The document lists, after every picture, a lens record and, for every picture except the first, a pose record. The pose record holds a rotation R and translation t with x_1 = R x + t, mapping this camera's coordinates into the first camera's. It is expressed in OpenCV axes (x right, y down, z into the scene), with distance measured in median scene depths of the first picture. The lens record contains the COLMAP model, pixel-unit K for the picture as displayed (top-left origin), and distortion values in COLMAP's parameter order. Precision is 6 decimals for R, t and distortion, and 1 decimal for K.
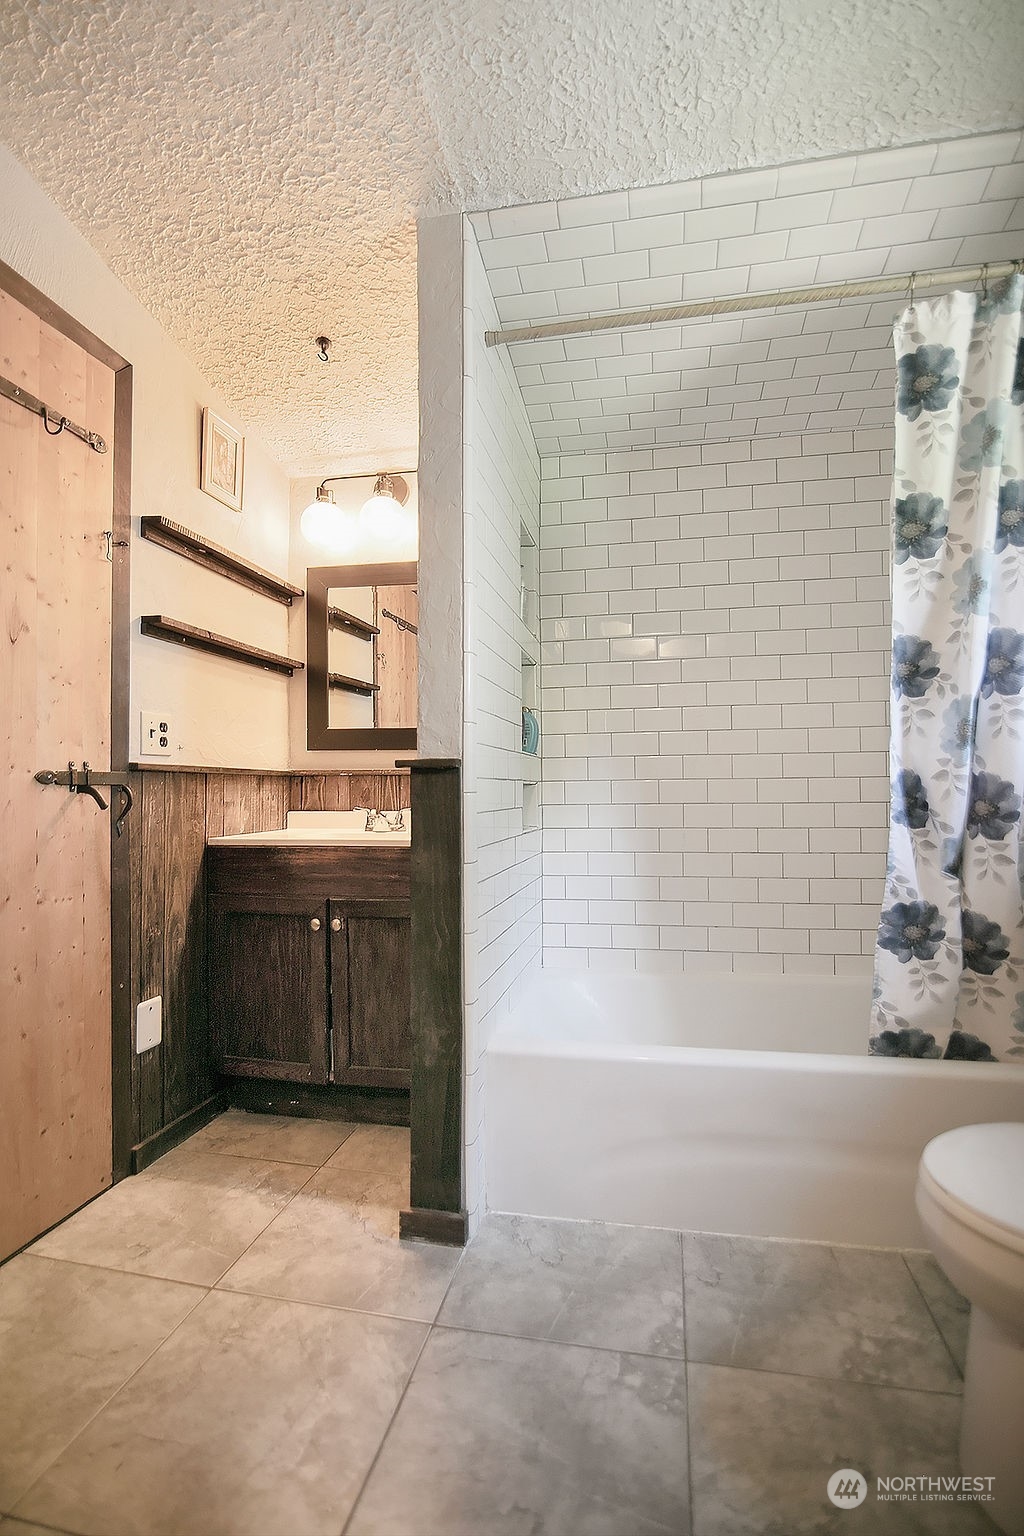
lens RADIAL K [[688.5, 0, 510.3], [0, 688.5, 778.4], [0, 0, 1]] dist [-0.018615, -0.000529]
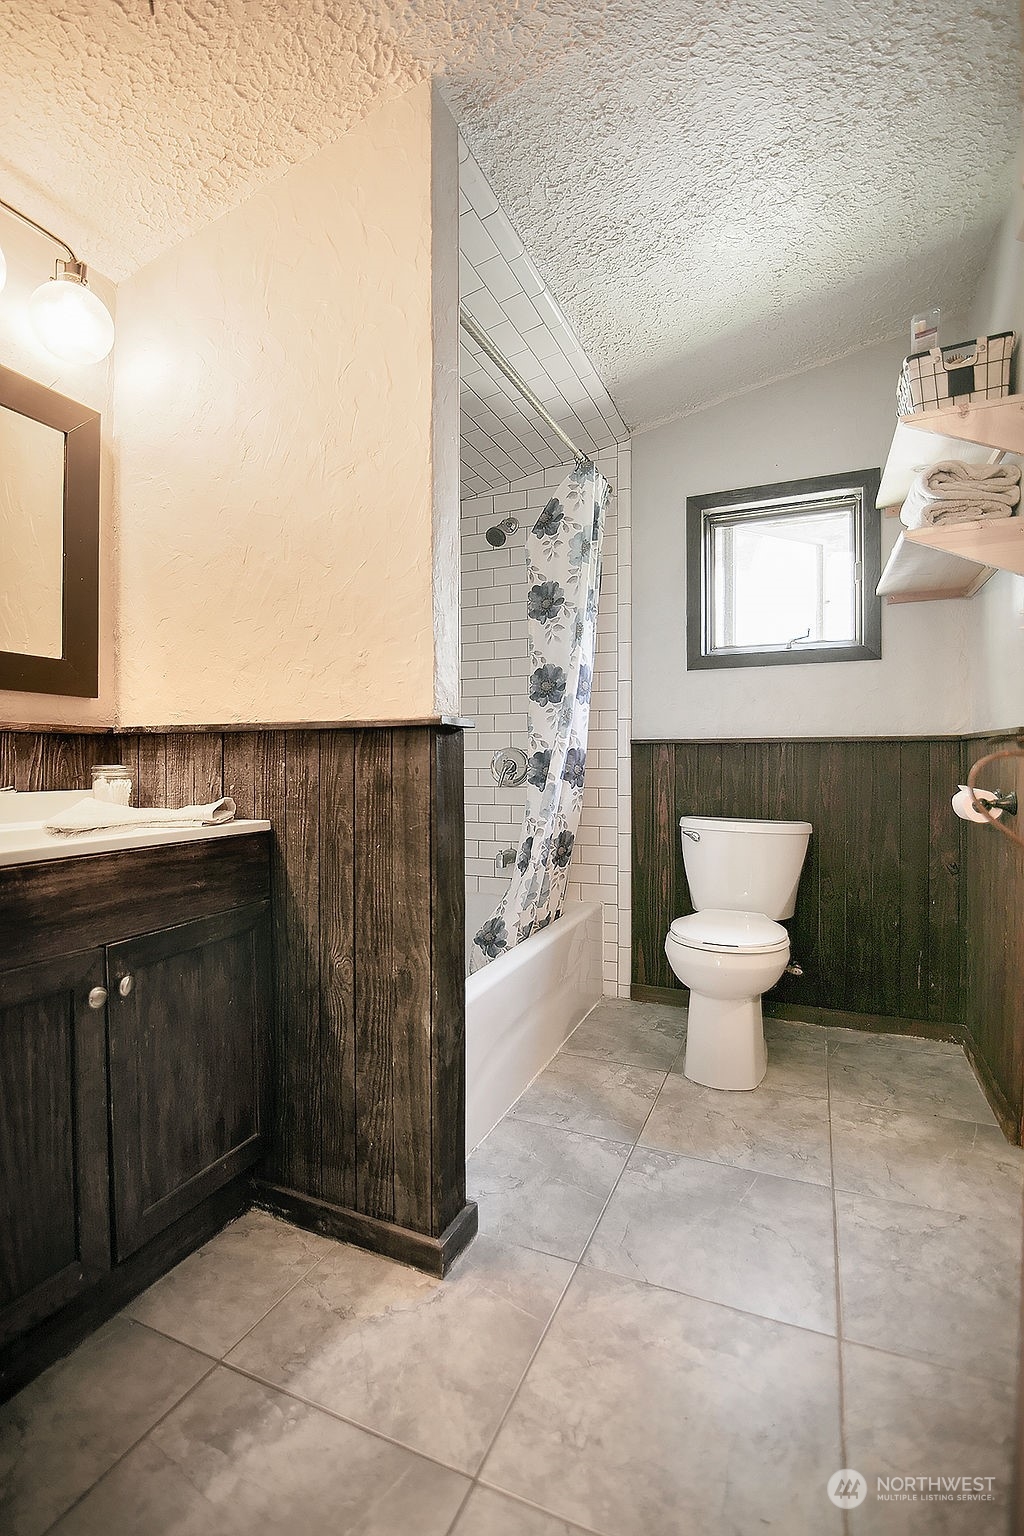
lens RADIAL K [[688.5, 0, 509.8], [0, 688.5, 765.3], [0, 0, 1]] dist [-0.018615, -0.000529]
pose [[0.231047, -0.001030, 0.972942, -1.020591], [-0.011347, 0.999929, 0.003754, 0.029523], [-0.972876, -0.011907, 0.231019, 0.767804]]
